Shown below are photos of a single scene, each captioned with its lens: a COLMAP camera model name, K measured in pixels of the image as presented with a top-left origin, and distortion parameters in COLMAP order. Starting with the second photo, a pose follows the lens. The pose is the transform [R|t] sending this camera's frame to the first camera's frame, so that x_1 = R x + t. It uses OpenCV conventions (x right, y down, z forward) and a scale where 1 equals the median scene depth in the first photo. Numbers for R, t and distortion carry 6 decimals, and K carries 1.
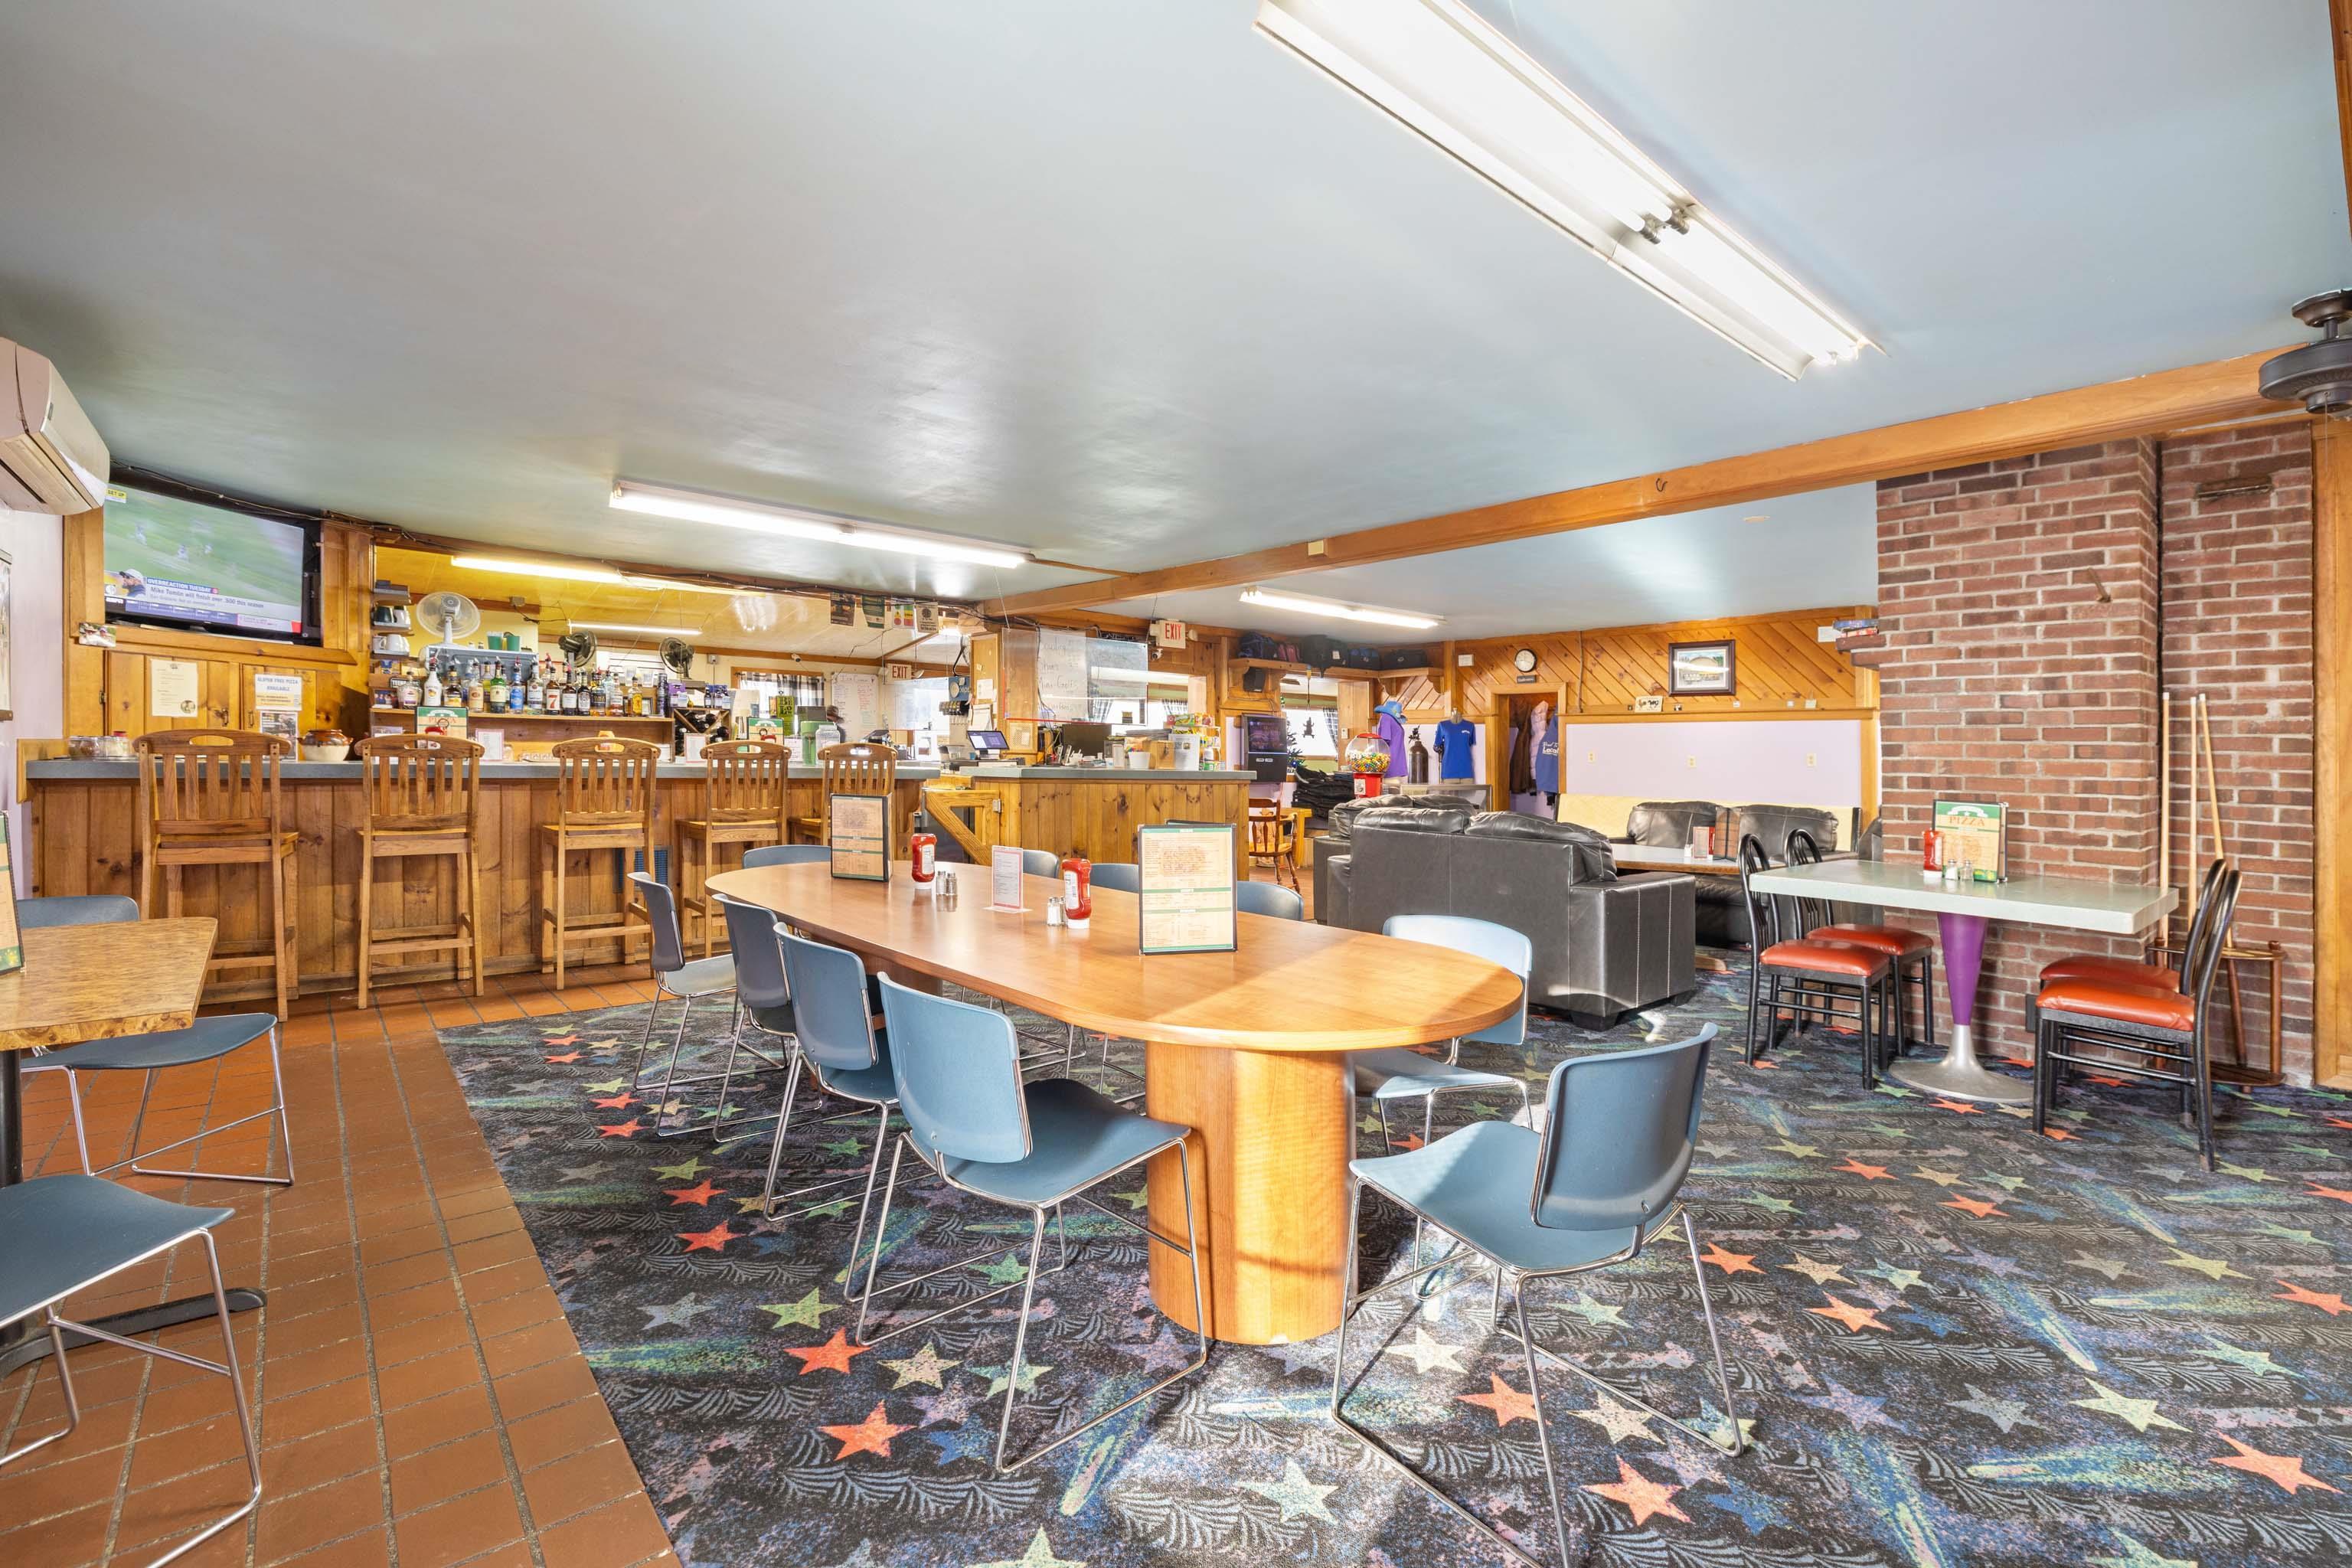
lens RADIAL K [[1044.3, 0, 1187.8], [0, 1044.3, 760.2], [0, 0, 1]] dist [-0.004746, -0.001039]
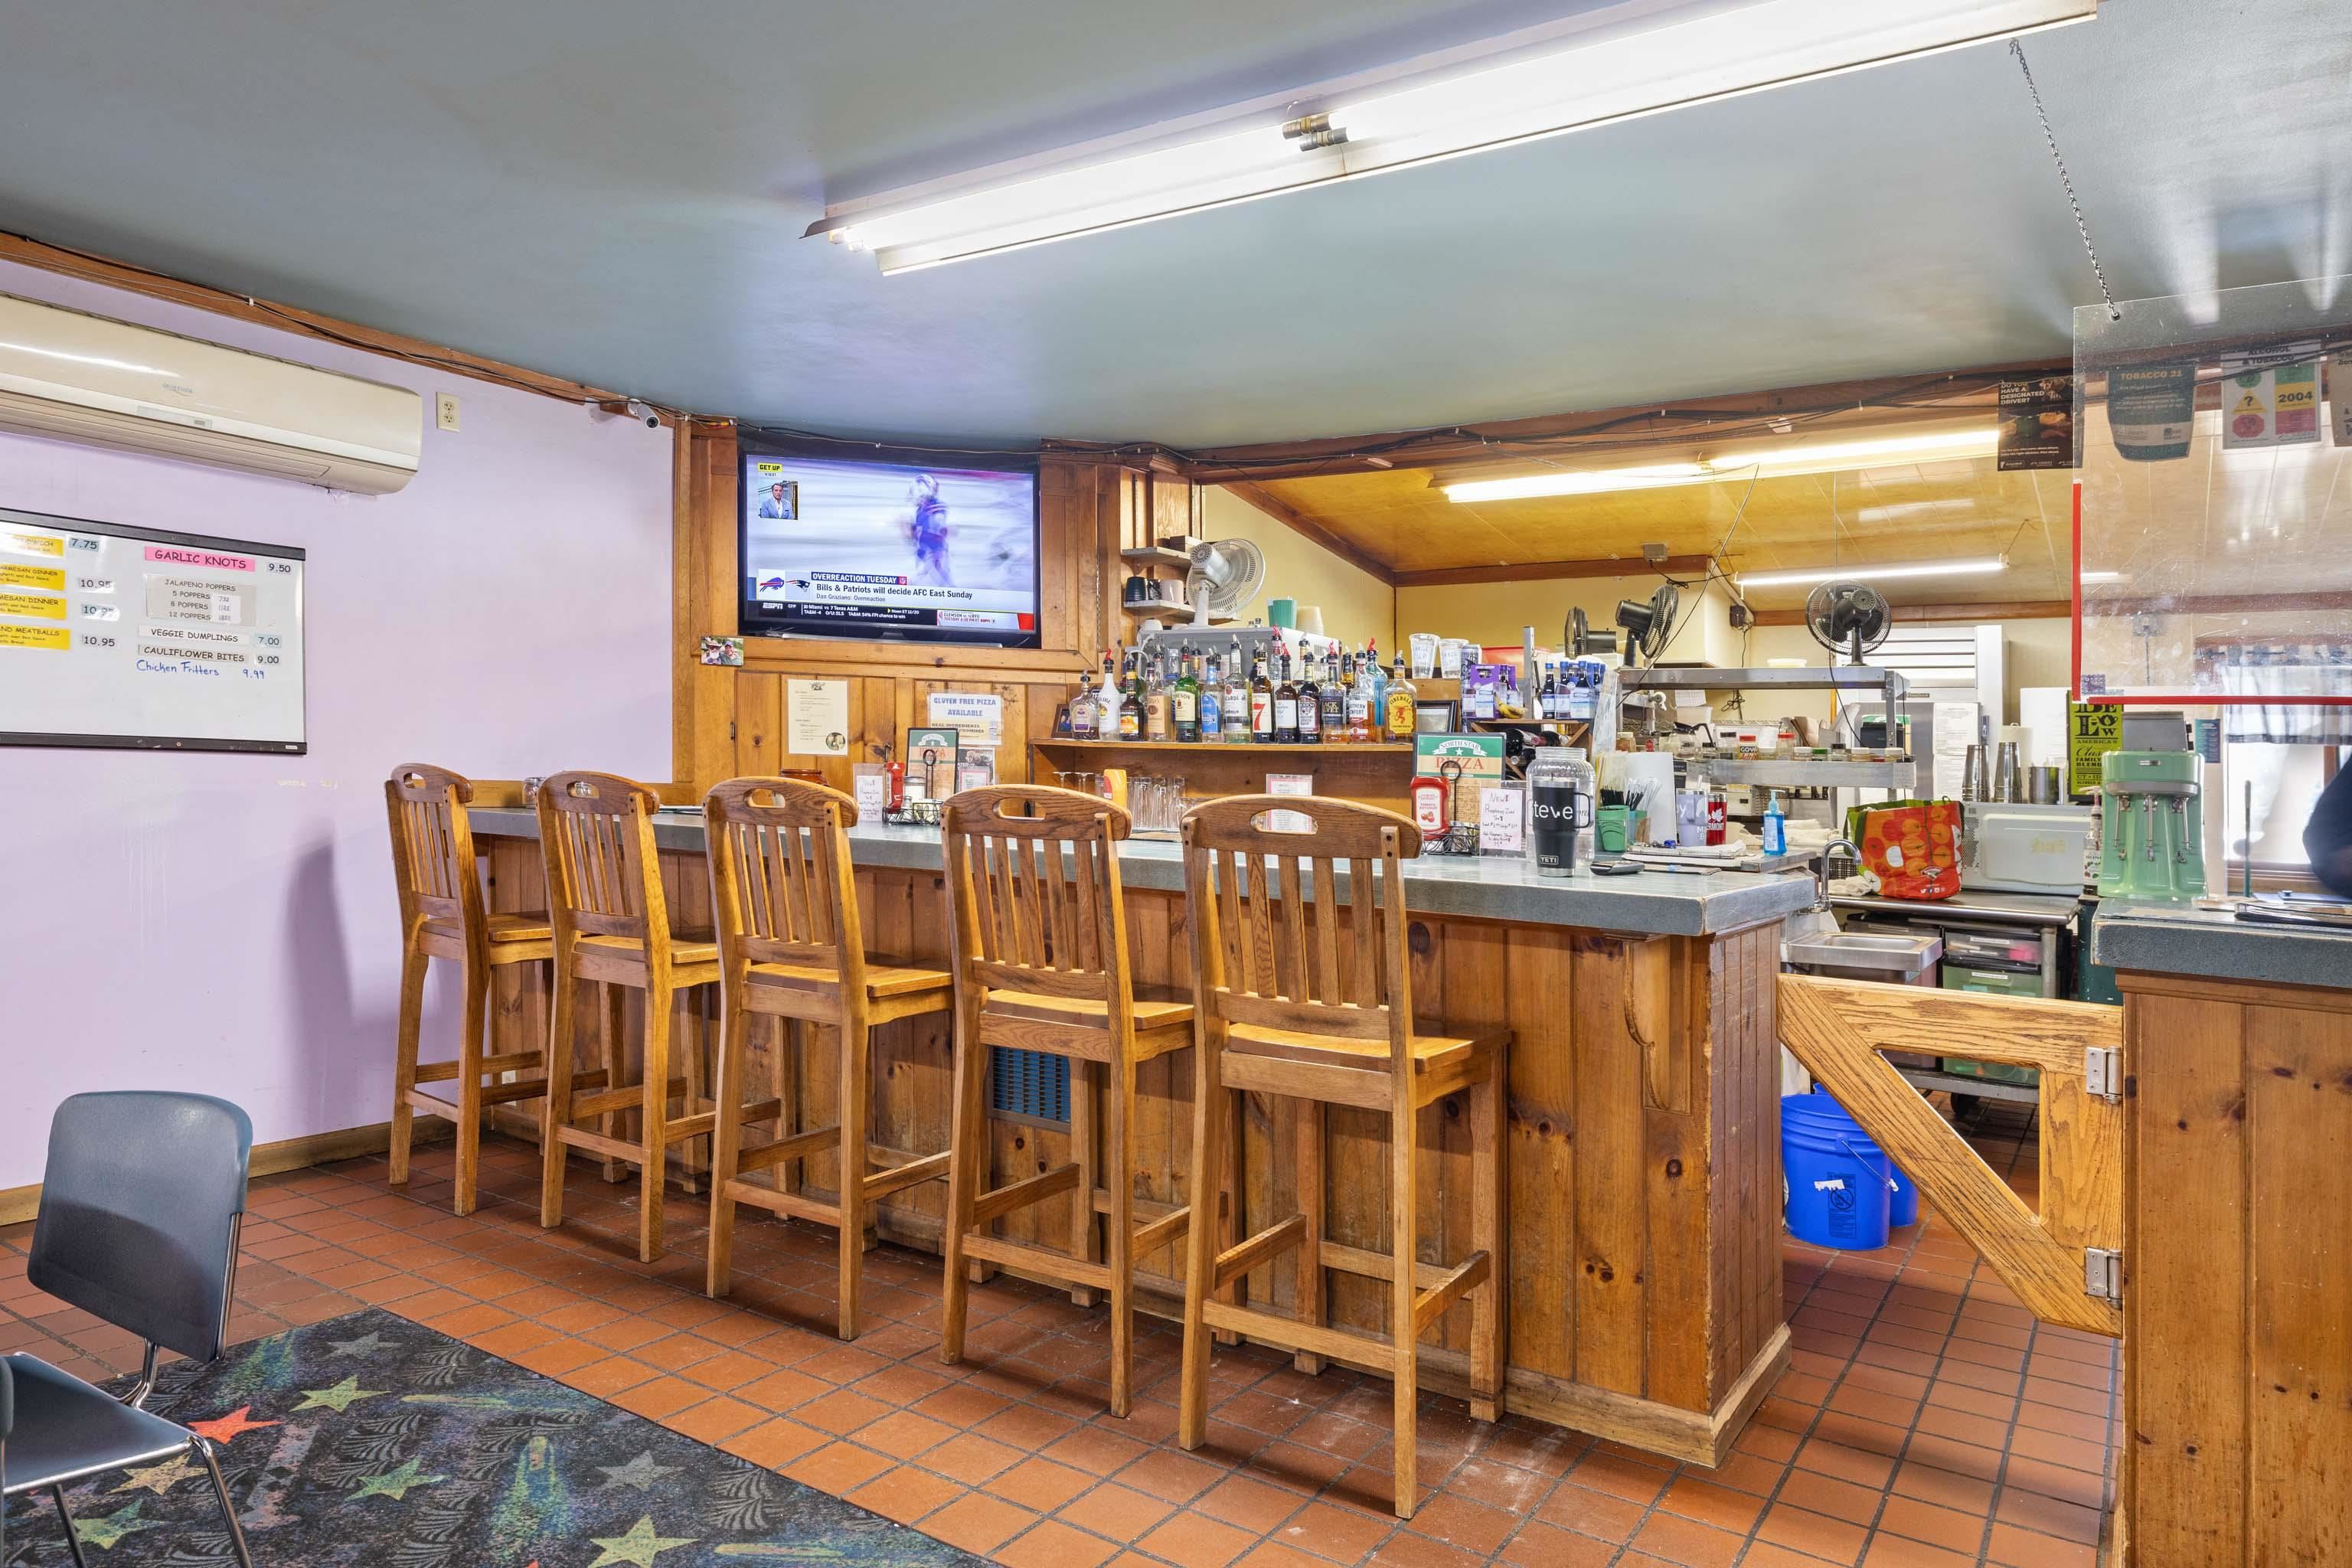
lens RADIAL K [[1503.1, 0, 1174.6], [0, 1503.1, 776.6], [0, 0, 1]] dist [0.004882, -0.000667]
pose [[0.270474, -0.010209, -0.962673, 0.043904], [-0.031106, 0.999329, -0.019337, -0.005190], [0.962224, 0.035176, 0.269975, 0.354103]]
